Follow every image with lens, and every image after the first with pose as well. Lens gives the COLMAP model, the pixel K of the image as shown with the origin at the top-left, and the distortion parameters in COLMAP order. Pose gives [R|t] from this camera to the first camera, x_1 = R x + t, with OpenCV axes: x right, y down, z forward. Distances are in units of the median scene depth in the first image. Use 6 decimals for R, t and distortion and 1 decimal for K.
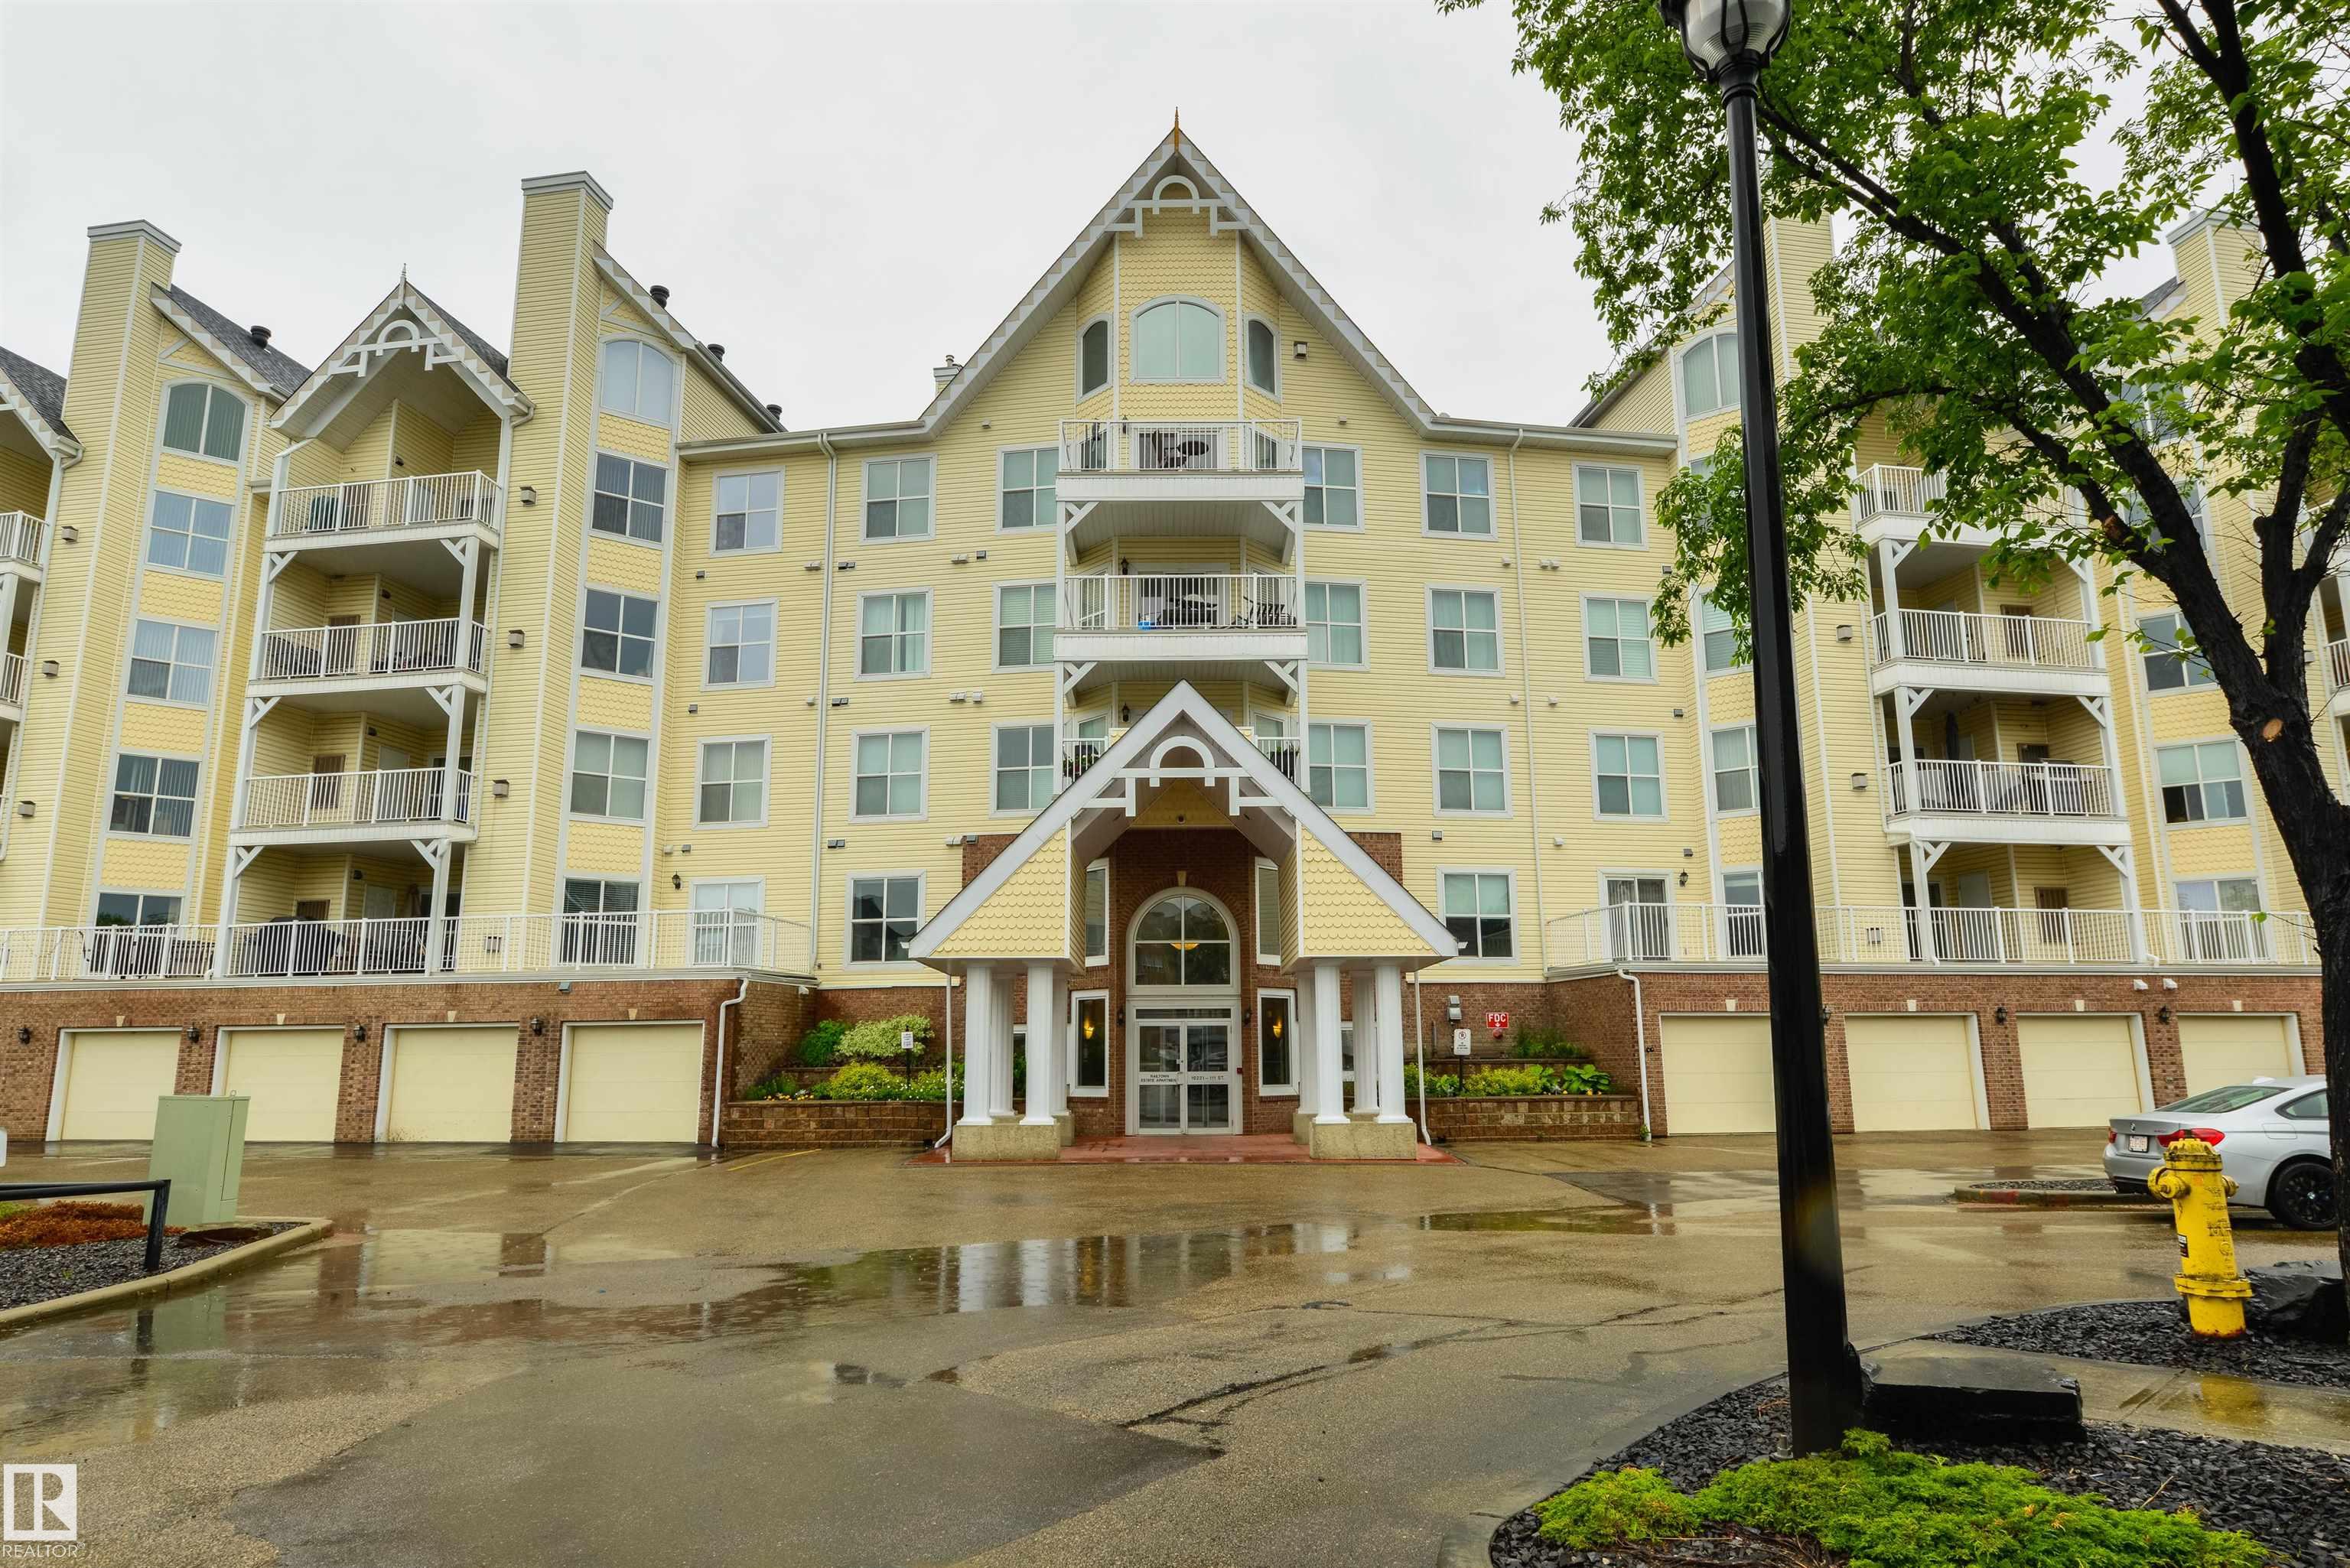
lens RADIAL K [[1309.5, 0, 1177.9], [0, 1309.5, 831.9], [0, 0, 1]] dist [0.002806, -0.000513]
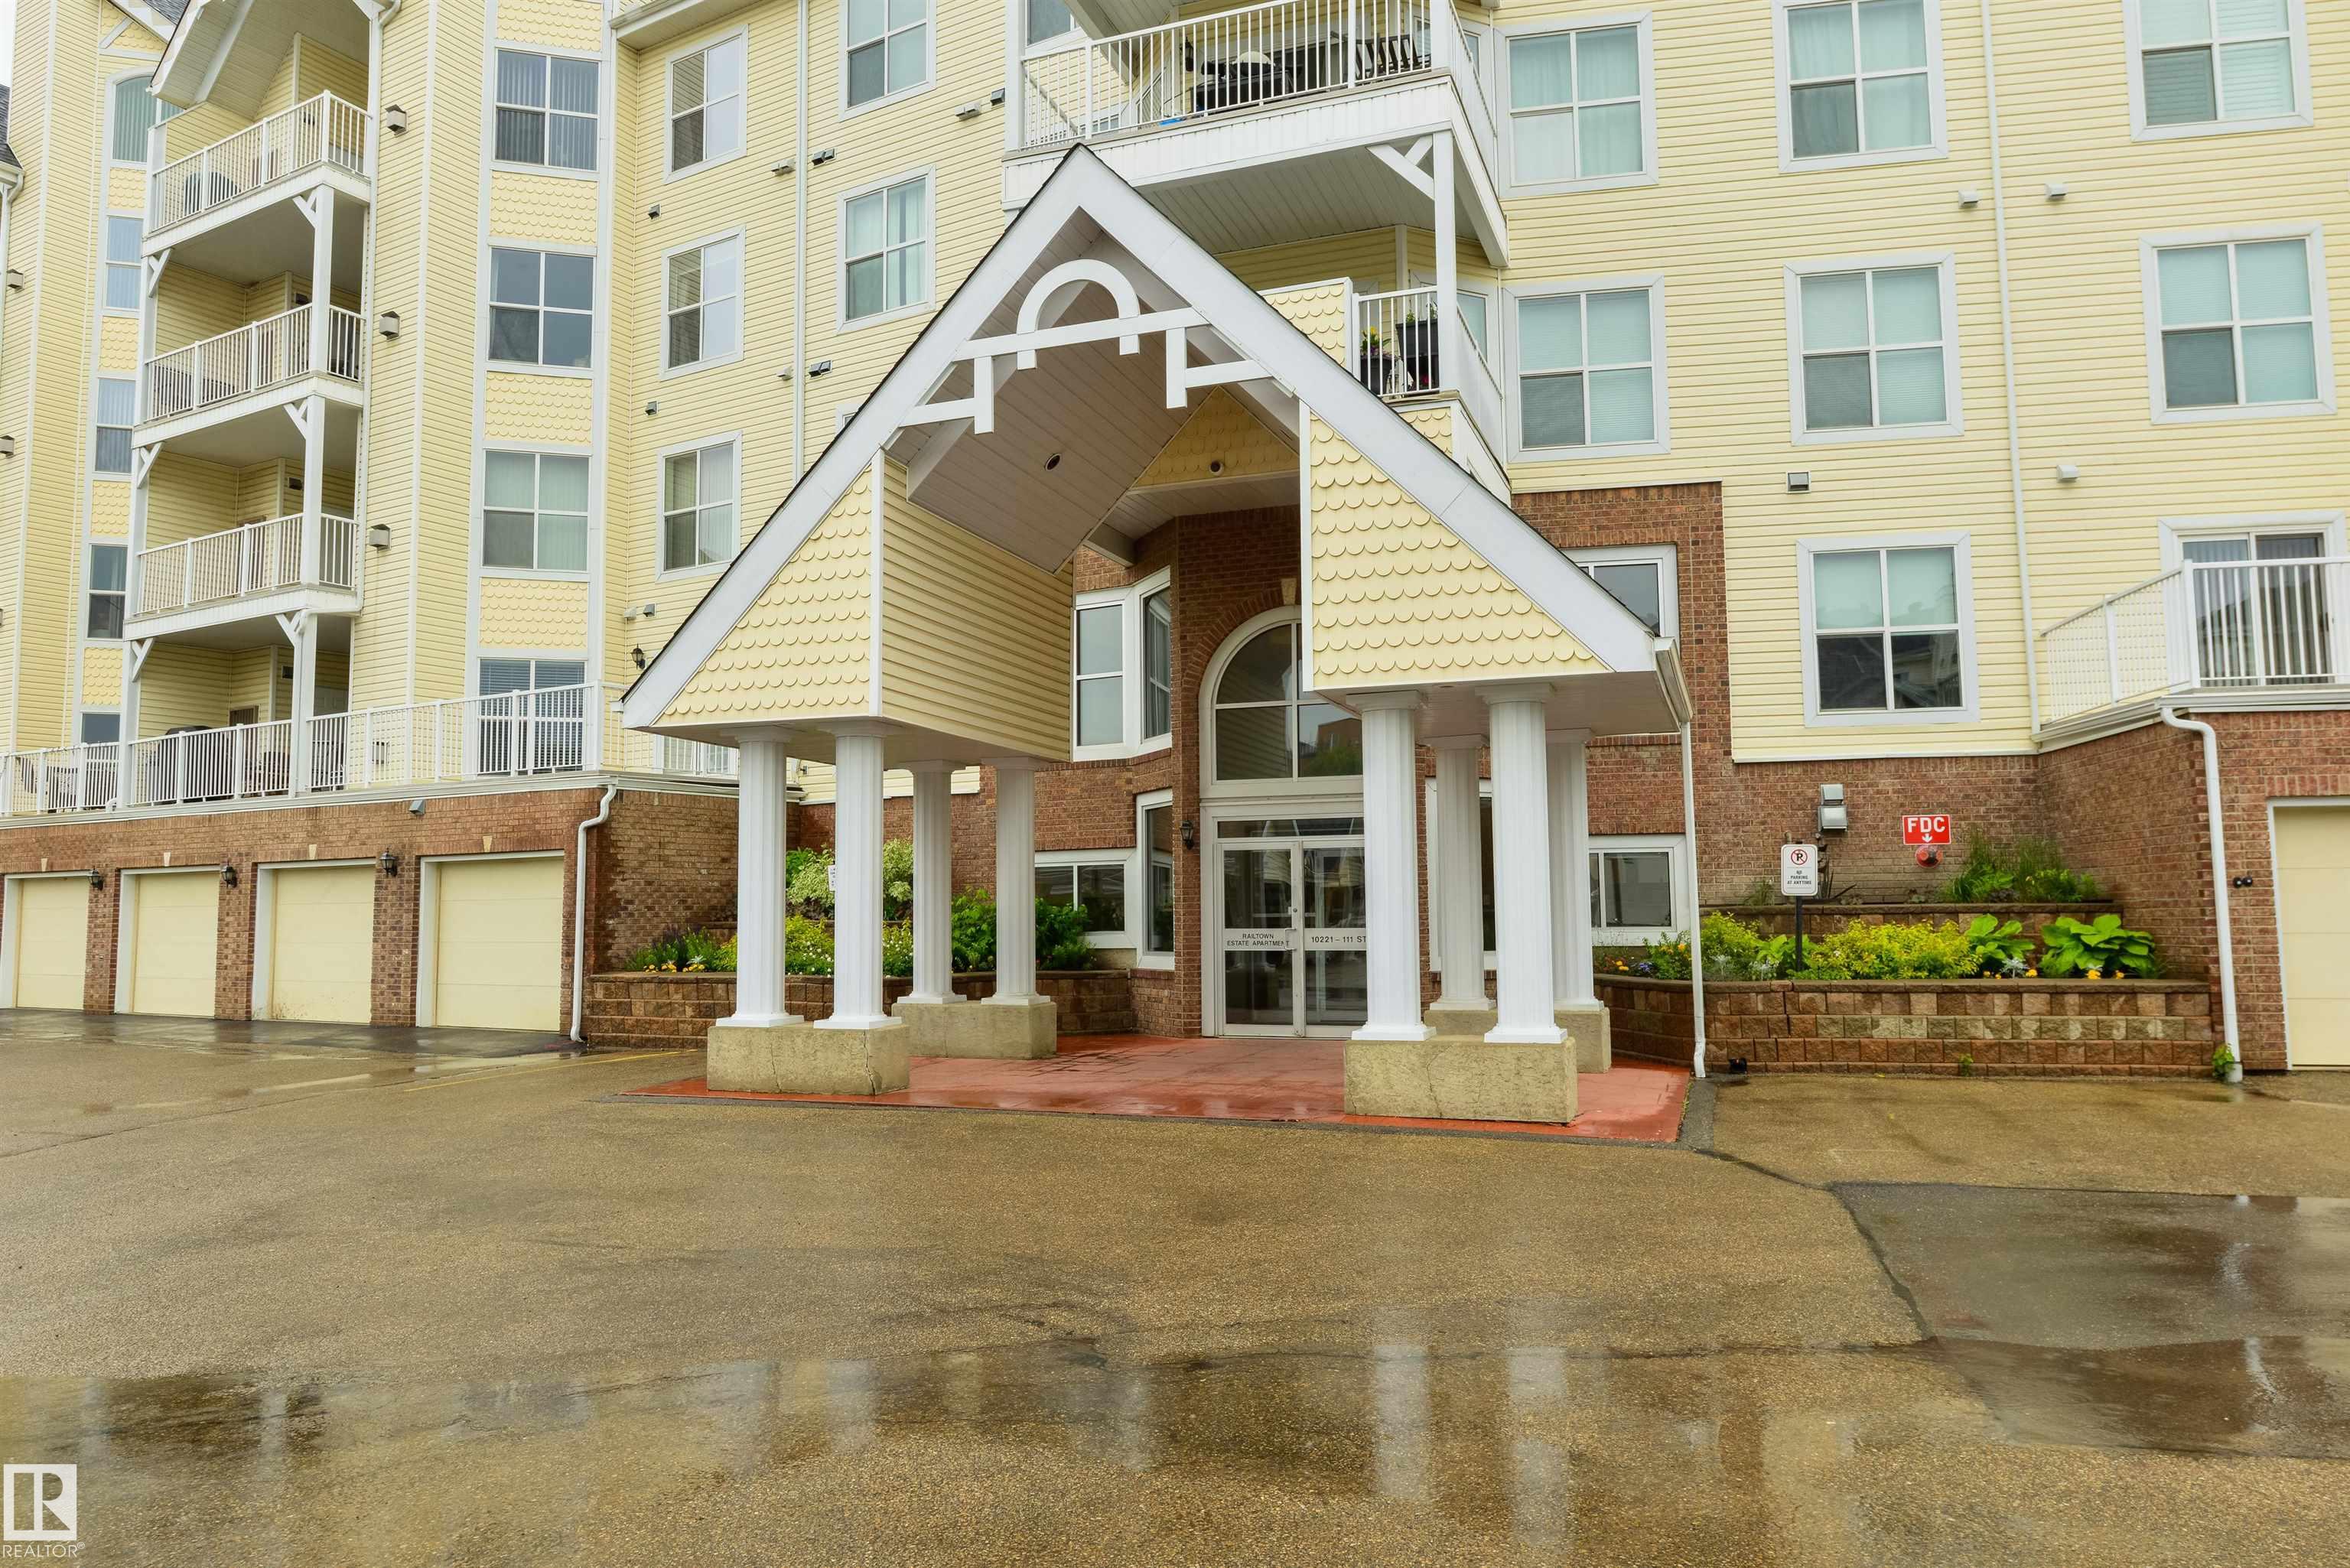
lens RADIAL K [[1539.0, 0, 1178.9], [0, 1539.0, 781.7], [0, 0, 1]] dist [0.001148, 0.001057]
pose [[0.940634, -0.031014, -0.338003, 0.173971], [0.061188, 0.994996, 0.078985, 0.060005], [0.333862, -0.094977, 0.937825, 0.340549]]
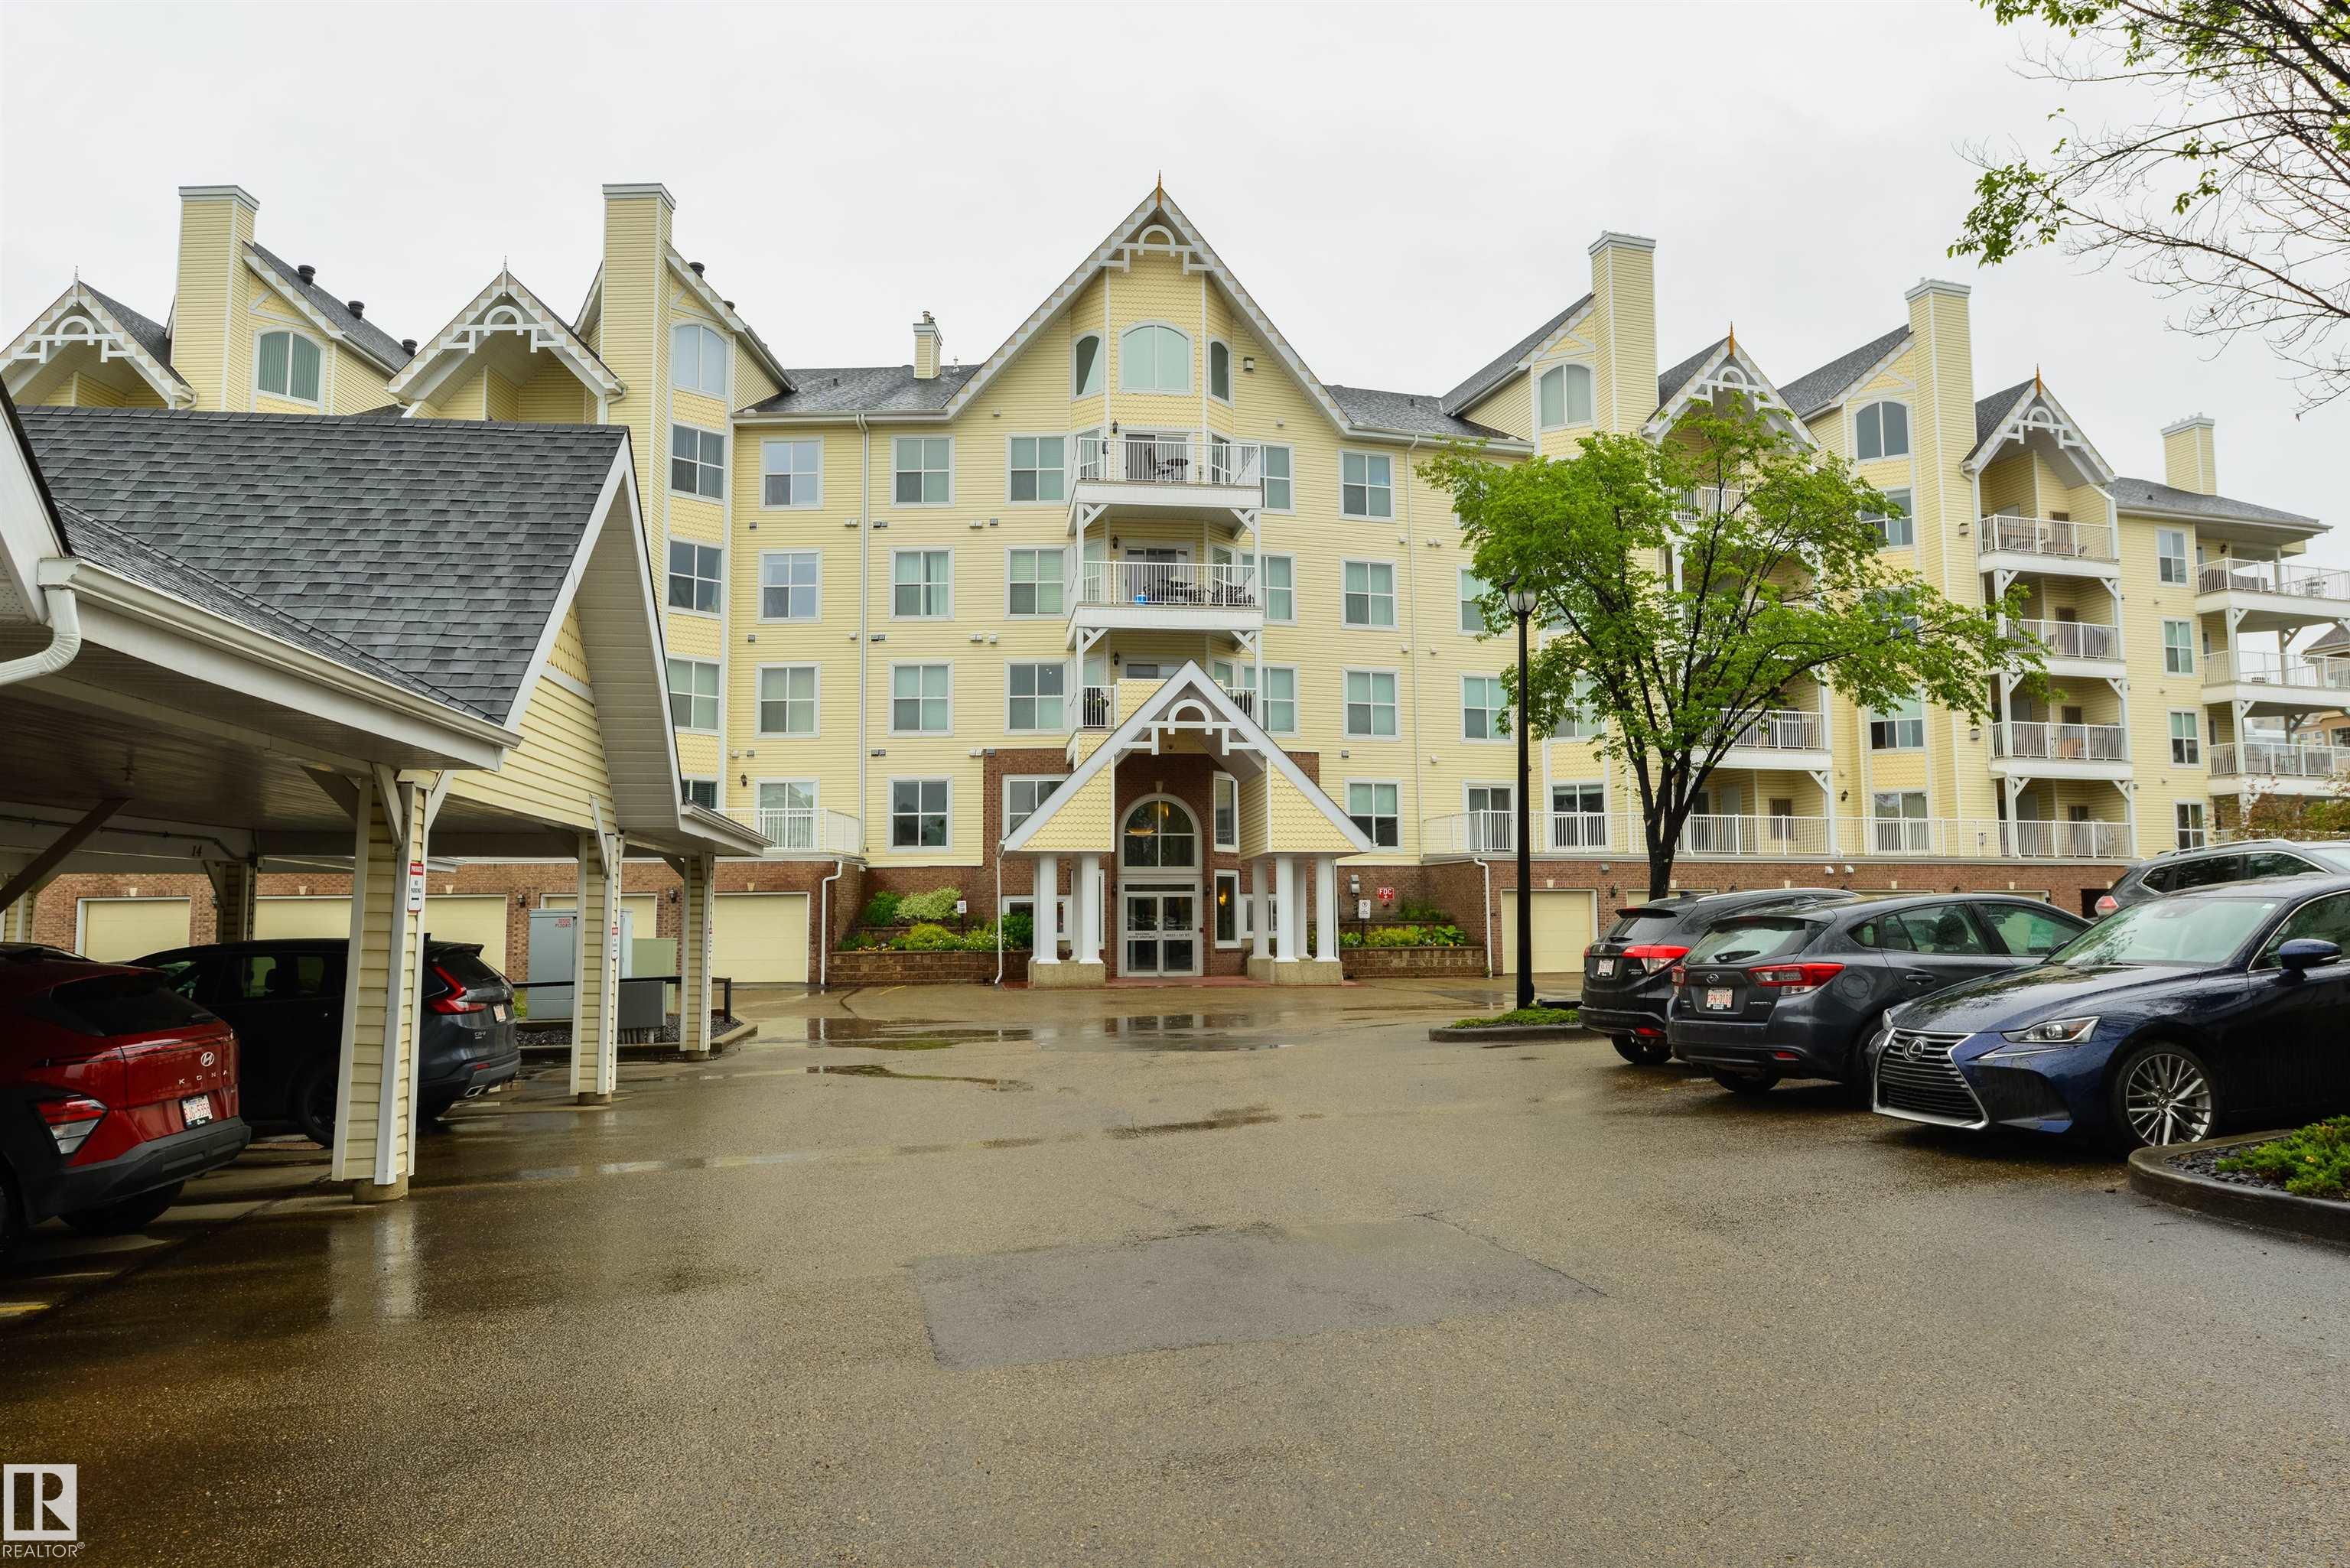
lens RADIAL K [[1539.0, 0, 1171.9], [0, 1539.0, 793.4], [0, 0, 1]] dist [0.001148, 0.001057]
pose [[0.991632, 0.011838, 0.128555, -0.178168], [-0.022294, 0.996529, 0.080206, -0.080157], [-0.127159, -0.082401, 0.988454, -0.524783]]
